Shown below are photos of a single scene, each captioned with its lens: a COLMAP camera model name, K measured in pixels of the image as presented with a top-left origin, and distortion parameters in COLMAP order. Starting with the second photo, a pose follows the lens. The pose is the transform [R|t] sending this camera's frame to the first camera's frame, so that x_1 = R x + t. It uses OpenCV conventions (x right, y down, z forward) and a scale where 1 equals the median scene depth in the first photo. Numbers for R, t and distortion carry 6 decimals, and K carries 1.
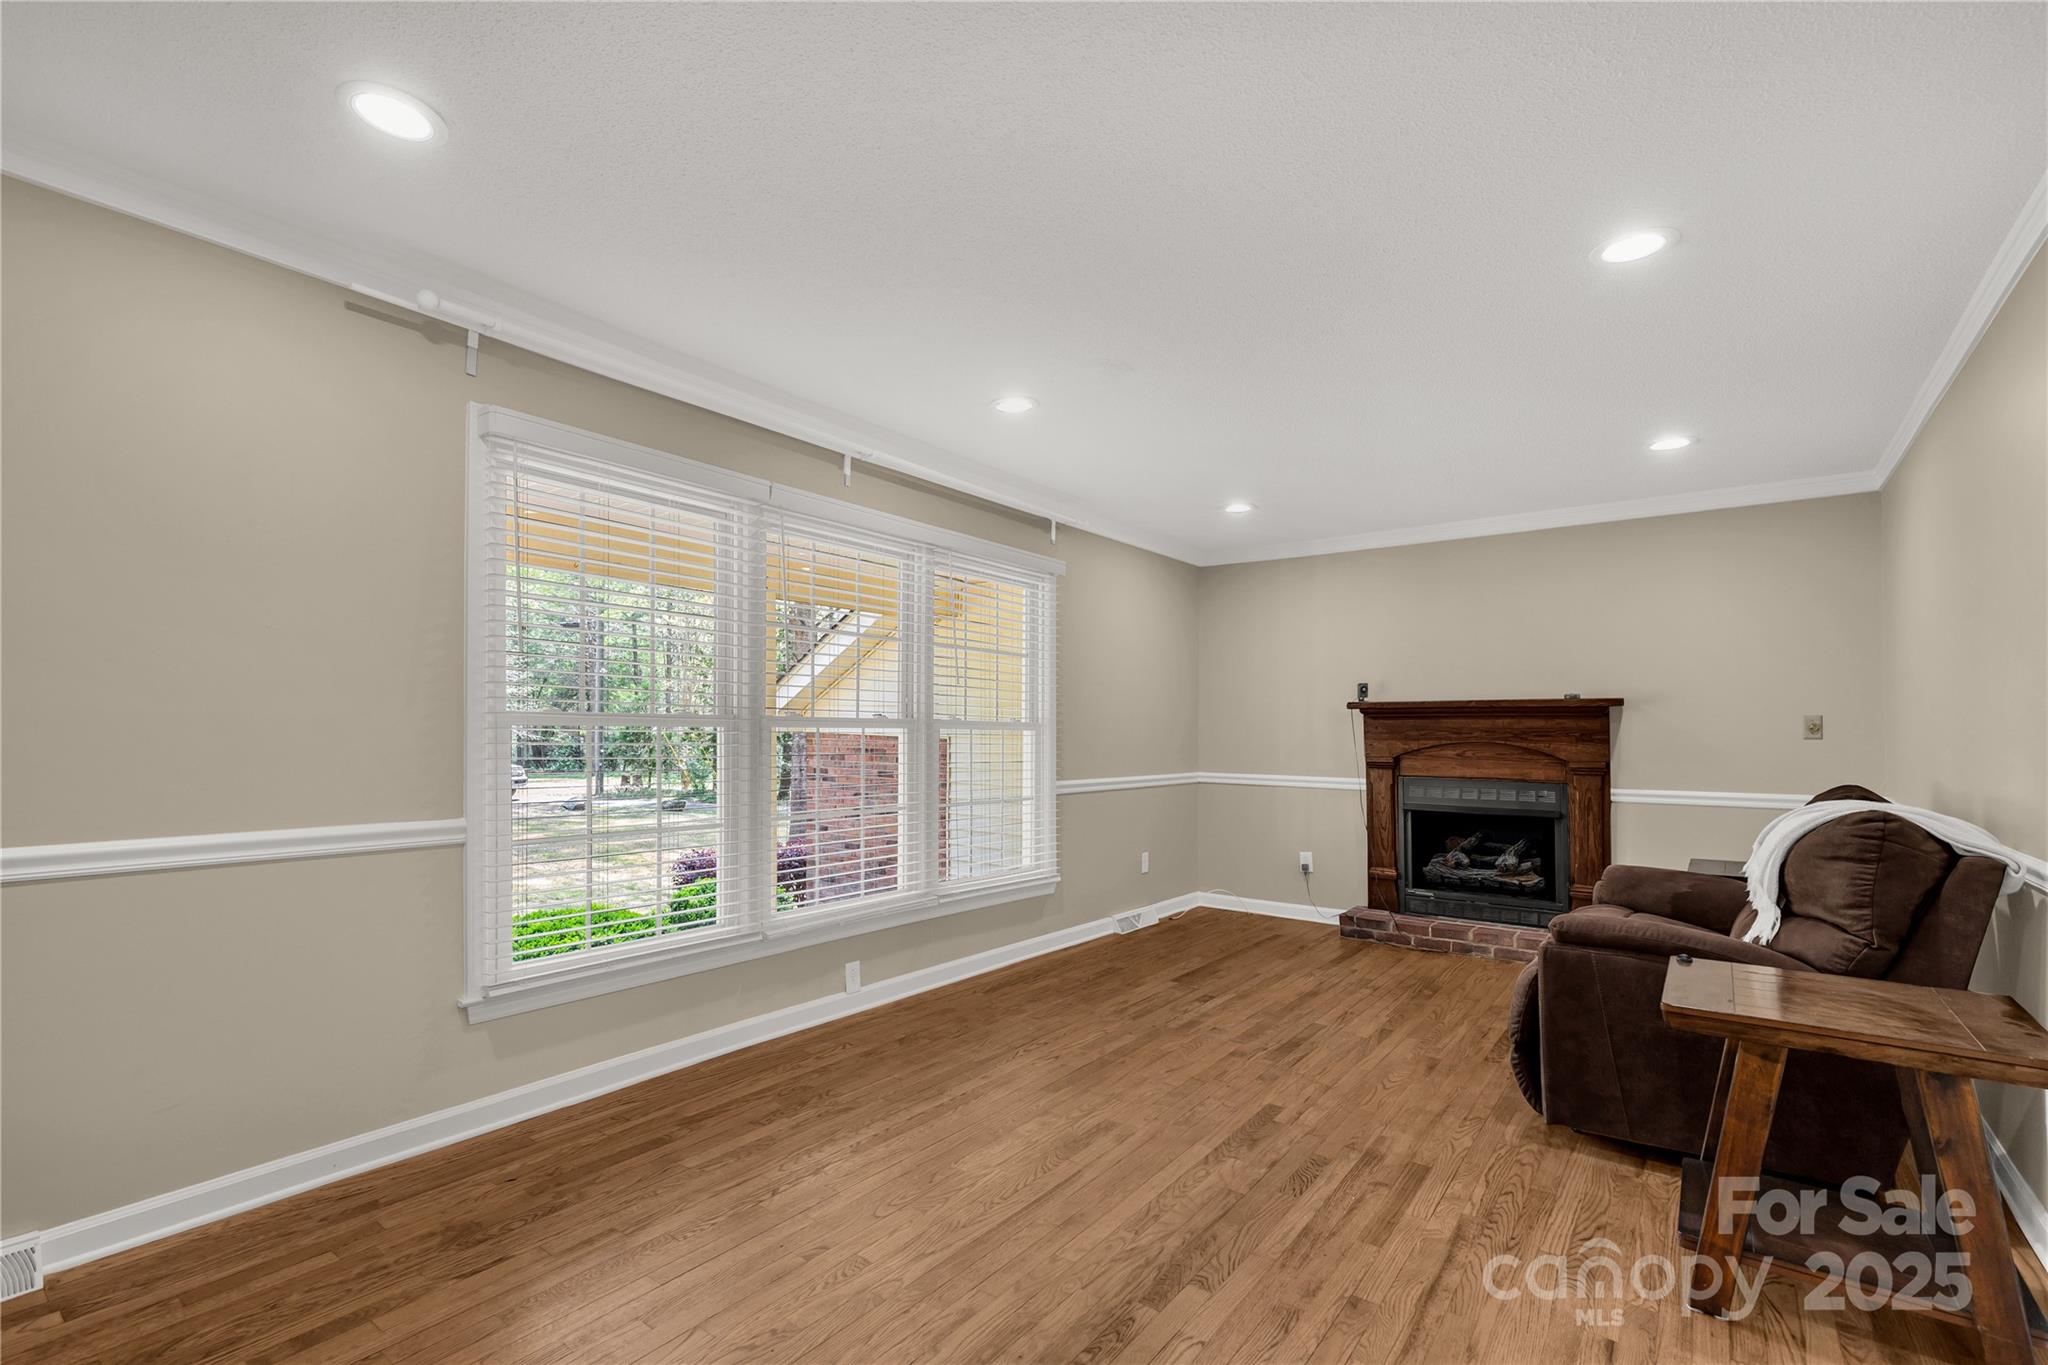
lens RADIAL K [[933.1, 0, 1010.7], [0, 933.1, 705.5], [0, 0, 1]] dist [0.016511, 0.000188]
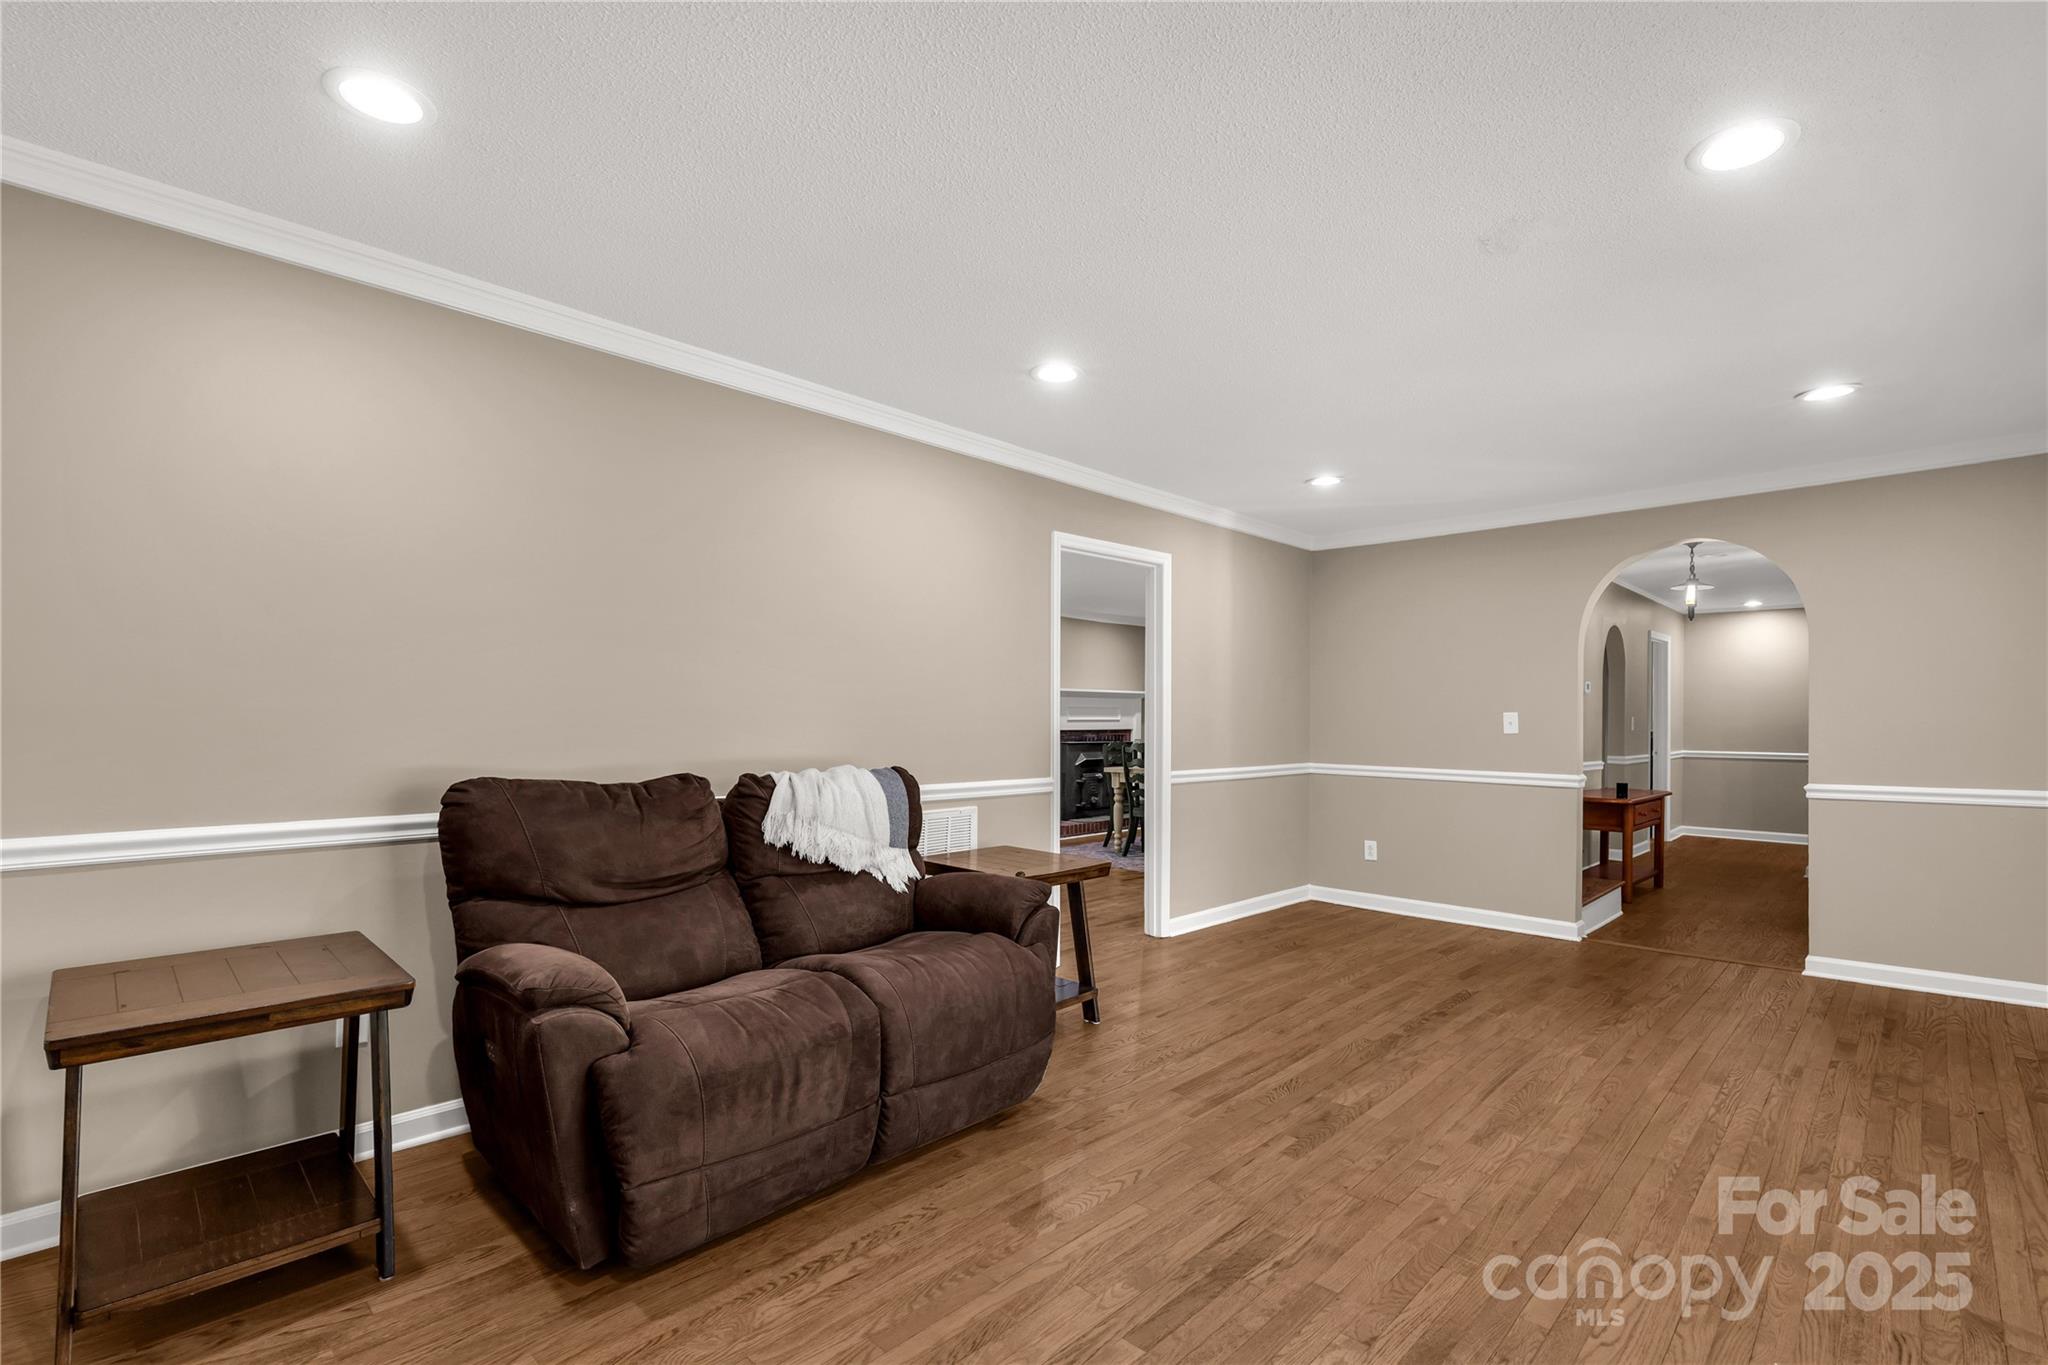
lens RADIAL K [[933.1, 0, 1028.4], [0, 933.1, 698.7], [0, 0, 1]] dist [0.016511, 0.000188]
pose [[-0.992769, -0.018744, 0.118568, 0.294689], [-0.024188, 0.998710, -0.044642, 0.035677], [-0.117579, -0.047187, -0.991942, 1.312025]]
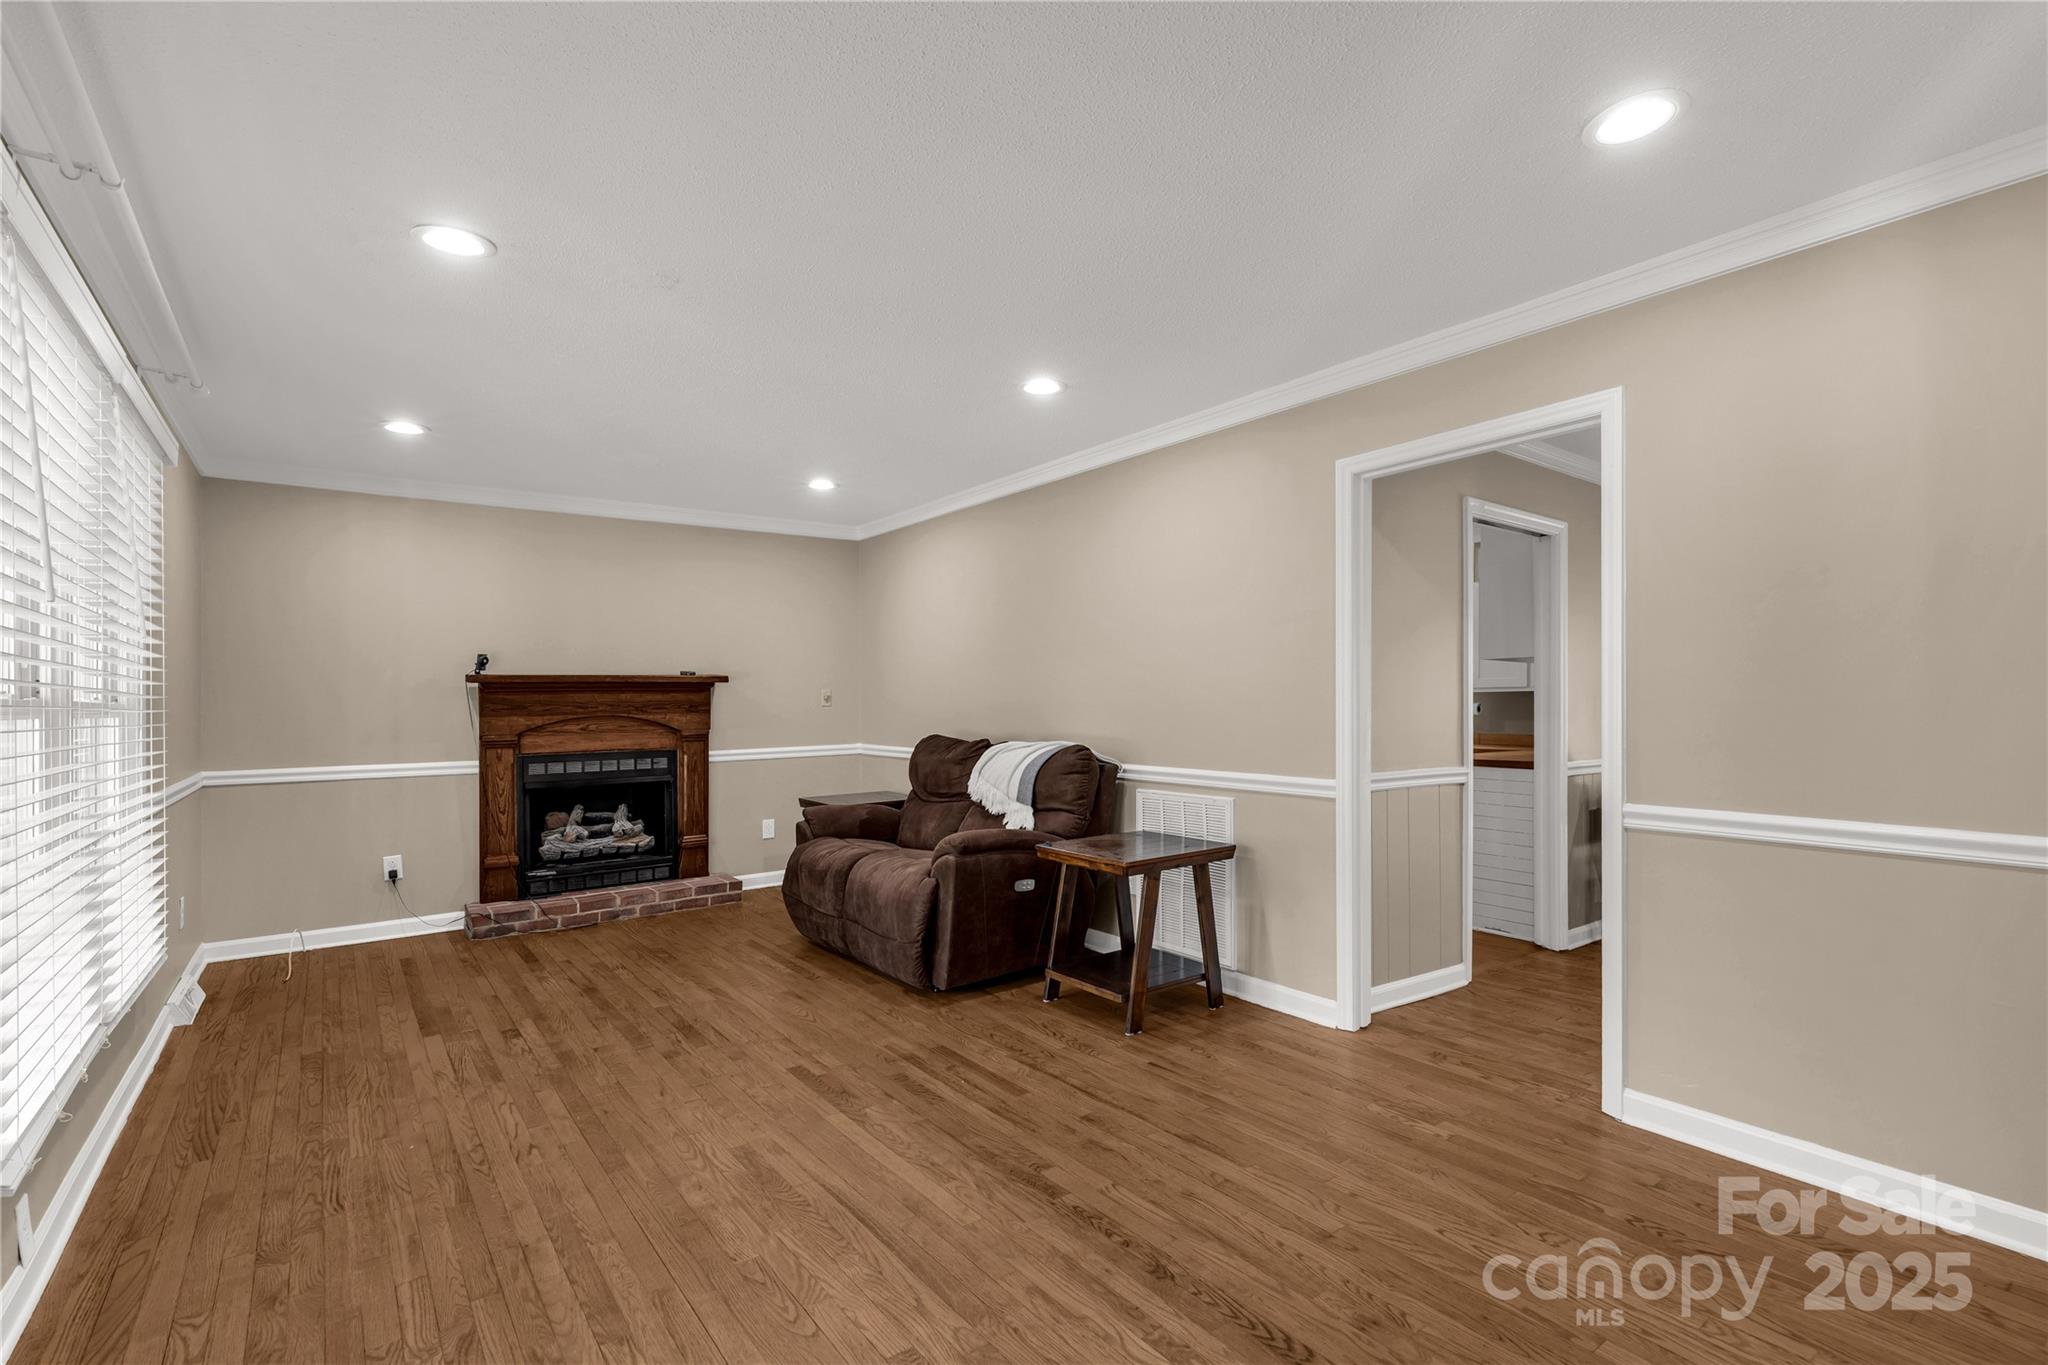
lens RADIAL K [[933.1, 0, 1025.2], [0, 933.1, 697.8], [0, 0, 1]] dist [0.016511, 0.000188]
pose [[0.281682, -0.009429, 0.959462, -0.439872], [-0.012319, 0.999834, 0.013443, -0.000207], [-0.959429, -0.015607, 0.281519, 0.321941]]
